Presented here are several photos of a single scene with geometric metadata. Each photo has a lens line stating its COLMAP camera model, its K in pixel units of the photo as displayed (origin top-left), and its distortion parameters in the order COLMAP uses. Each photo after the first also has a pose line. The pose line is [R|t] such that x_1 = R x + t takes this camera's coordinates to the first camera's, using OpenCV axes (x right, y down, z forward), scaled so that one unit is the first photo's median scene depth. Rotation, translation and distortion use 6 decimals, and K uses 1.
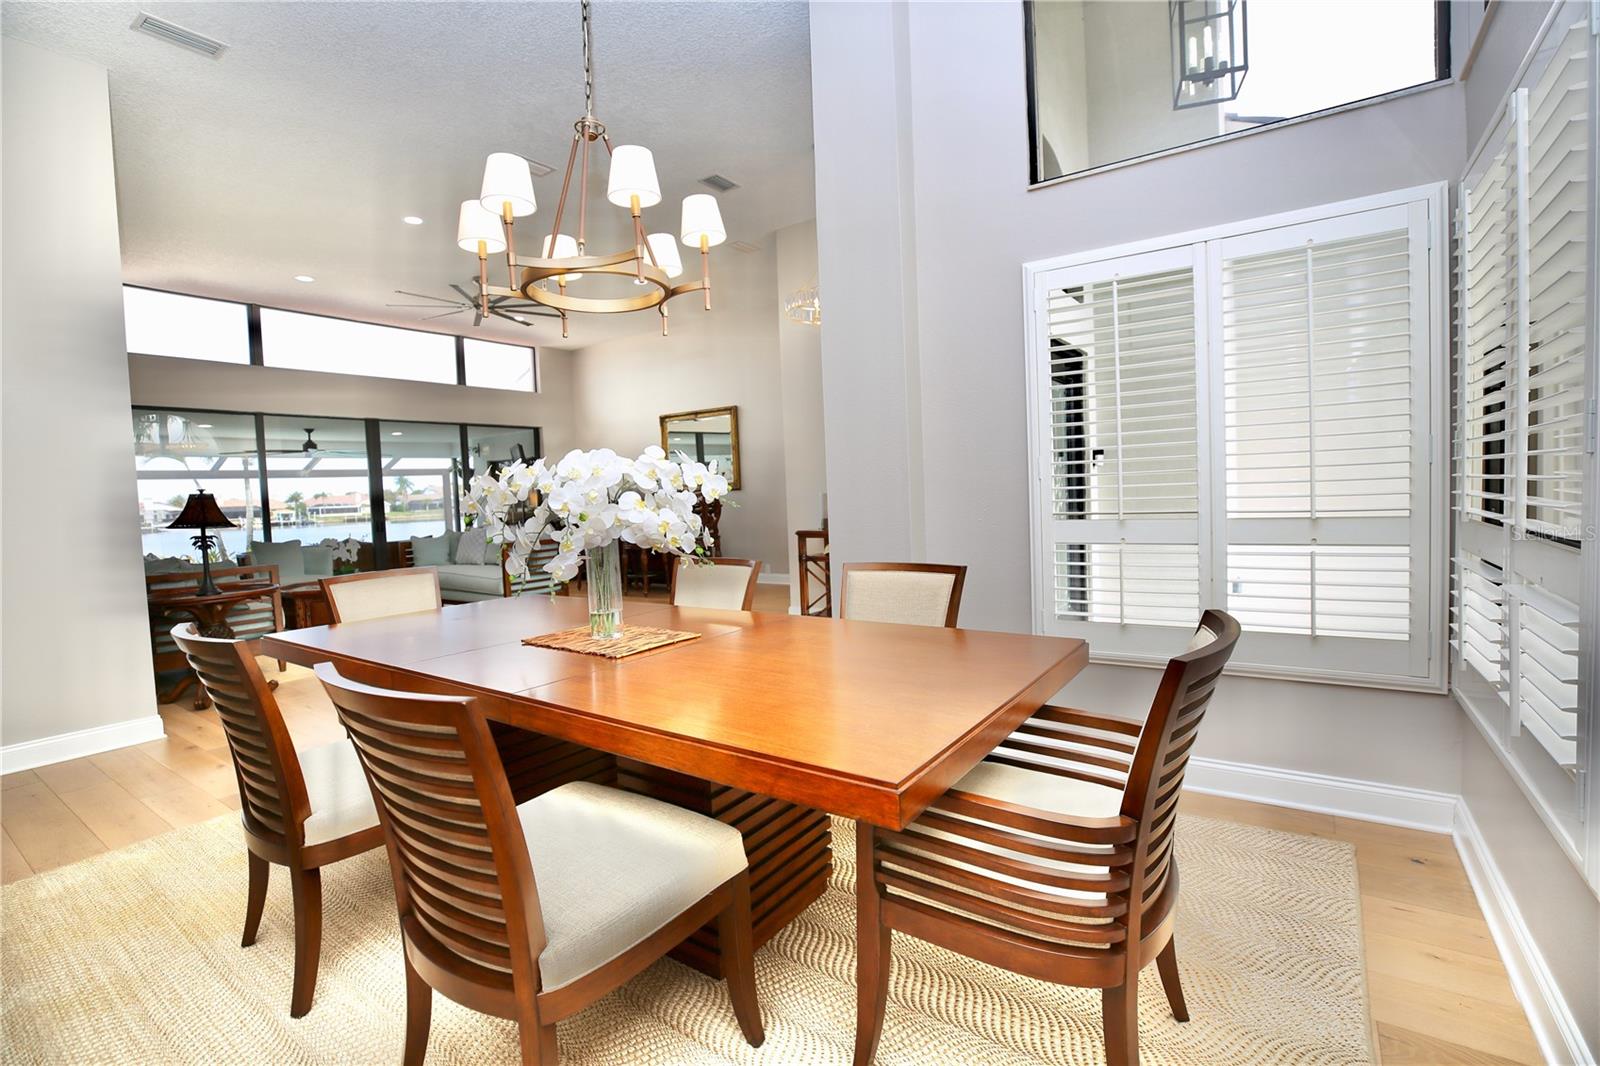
lens RADIAL K [[722.1, 0, 803.8], [0, 722.1, 529.1], [0, 0, 1]] dist [-0.049504, 0.015596]
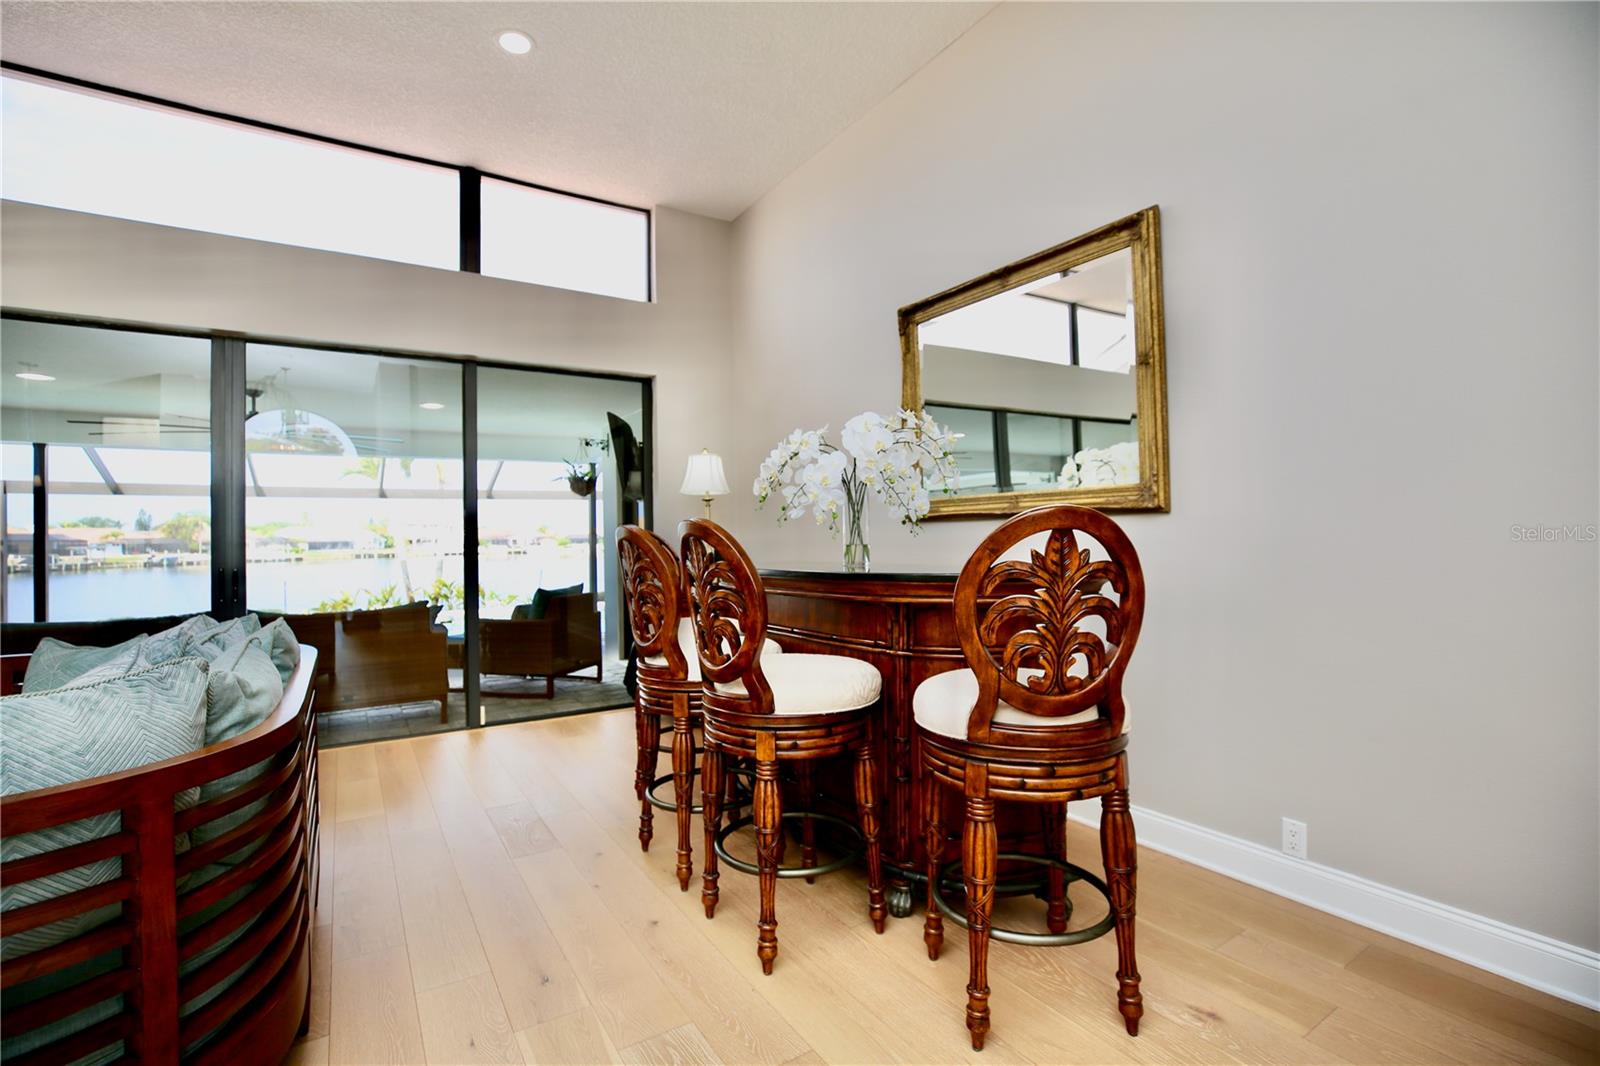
lens RADIAL K [[722.1, 0, 803.8], [0, 722.1, 529.1], [0, 0, 1]] dist [-0.049504, 0.015596]
pose [[0.921912, 0.020001, -0.386883, -0.104947], [-0.041946, 0.997949, -0.048362, -0.027815], [0.385122, 0.060814, 0.920860, 0.671024]]
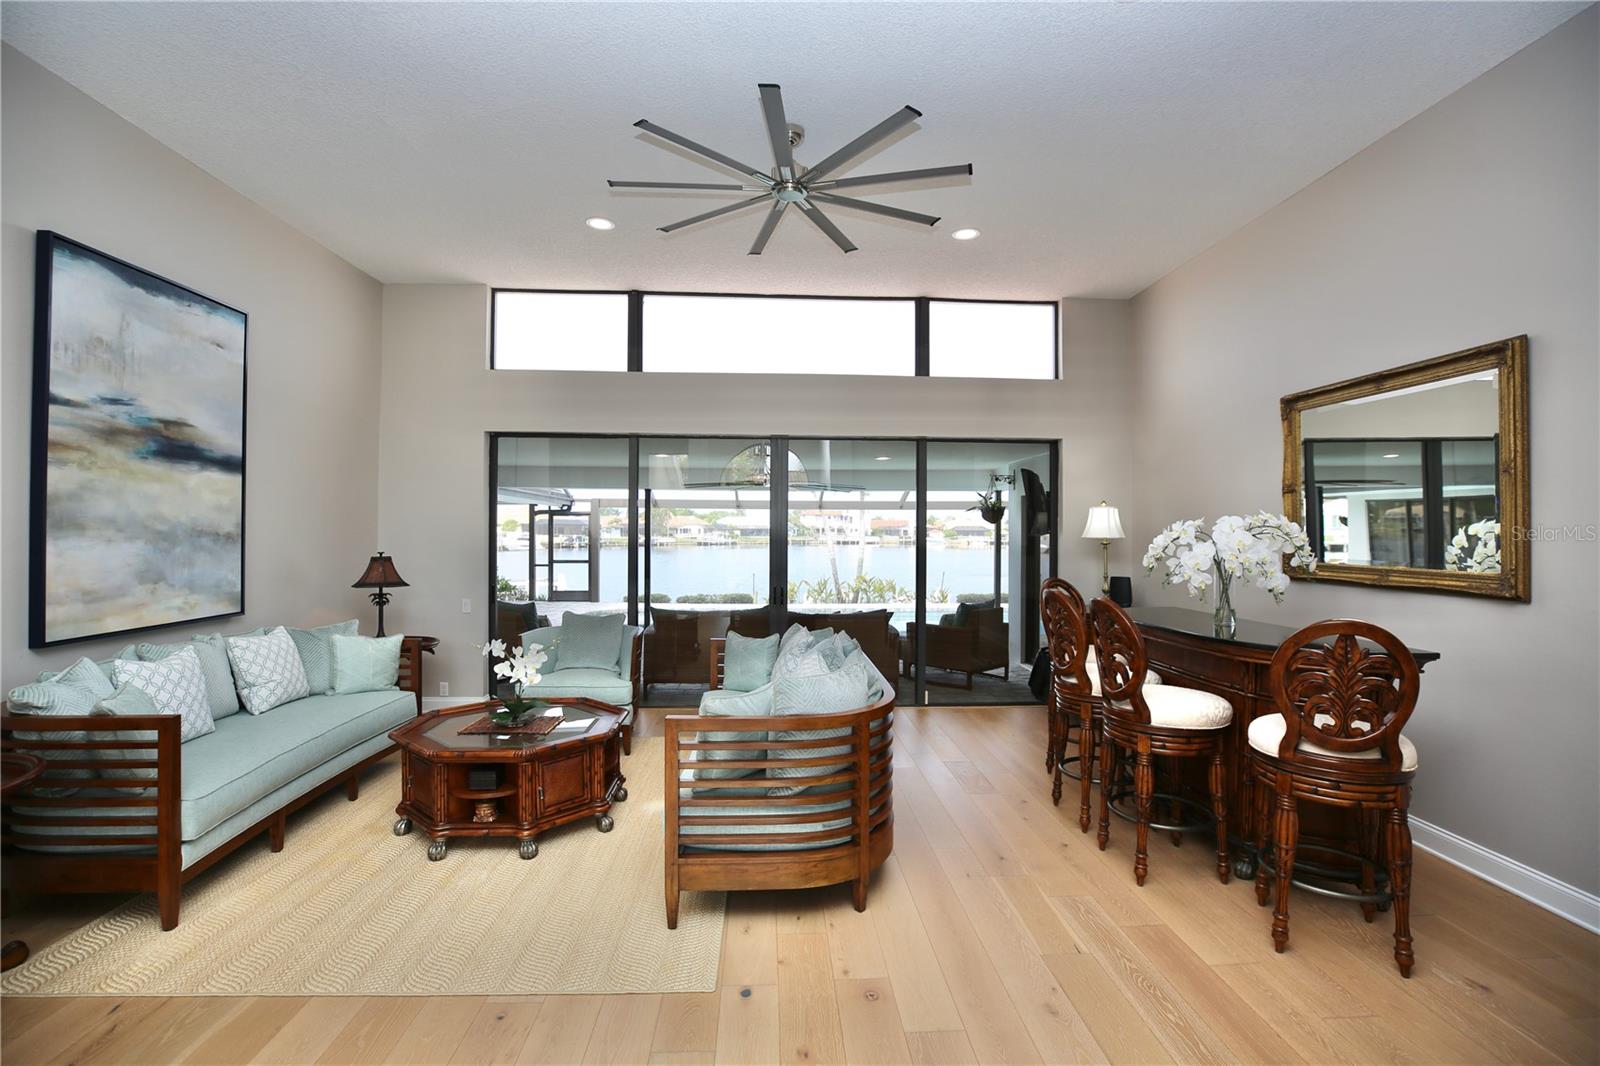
lens RADIAL K [[722.1, 0, 803.8], [0, 722.1, 529.1], [0, 0, 1]] dist [-0.049504, 0.015596]
pose [[0.604524, 0.039073, -0.795628, -0.037673], [-0.073667, 0.997258, -0.006998, -0.057217], [0.793173, 0.062842, 0.605745, 0.543321]]
